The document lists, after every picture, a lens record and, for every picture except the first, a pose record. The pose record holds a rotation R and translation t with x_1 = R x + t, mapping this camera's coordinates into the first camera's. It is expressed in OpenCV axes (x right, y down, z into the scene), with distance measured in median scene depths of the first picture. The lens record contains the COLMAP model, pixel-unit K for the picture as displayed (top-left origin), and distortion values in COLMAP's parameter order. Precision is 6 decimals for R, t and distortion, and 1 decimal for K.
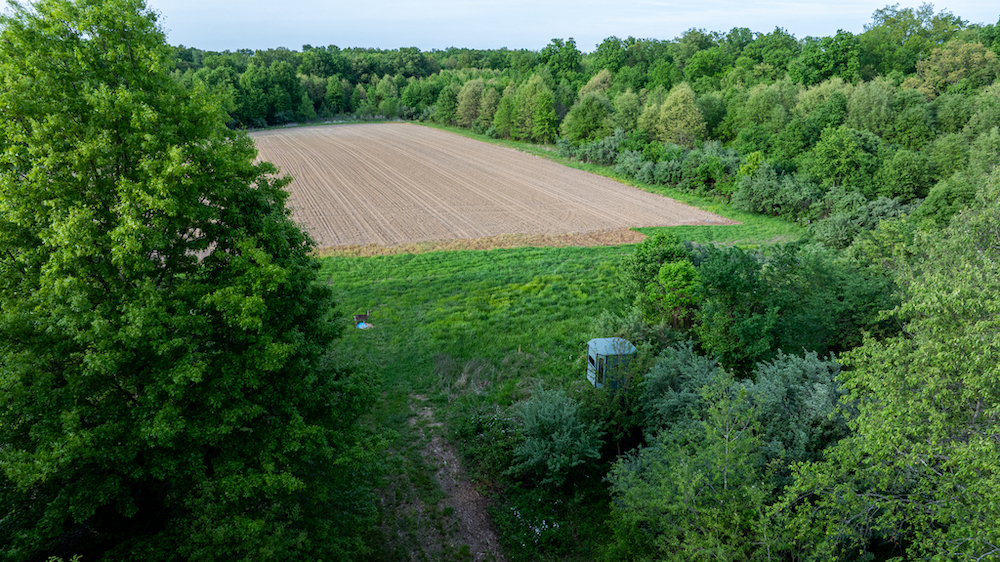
lens RADIAL K [[689.9, 0, 500.0], [0, 689.9, 281.0], [0, 0, 1]] dist [-0.020160, -0.006048]
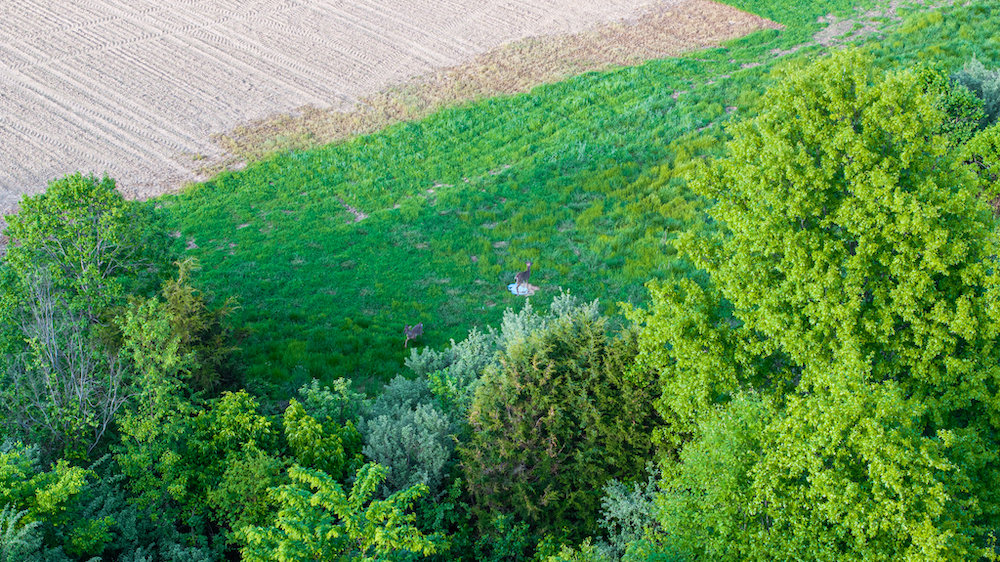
lens RADIAL K [[1969.7, 0, 500.0], [0, 1969.7, 281.0], [0, 0, 1]] dist [-0.185455, 0.187957]
pose [[0.937661, -0.159752, 0.308661, -0.253520], [0.104710, 0.976686, 0.187407, -0.090636], [-0.331403, -0.143404, 0.932527, -0.203405]]
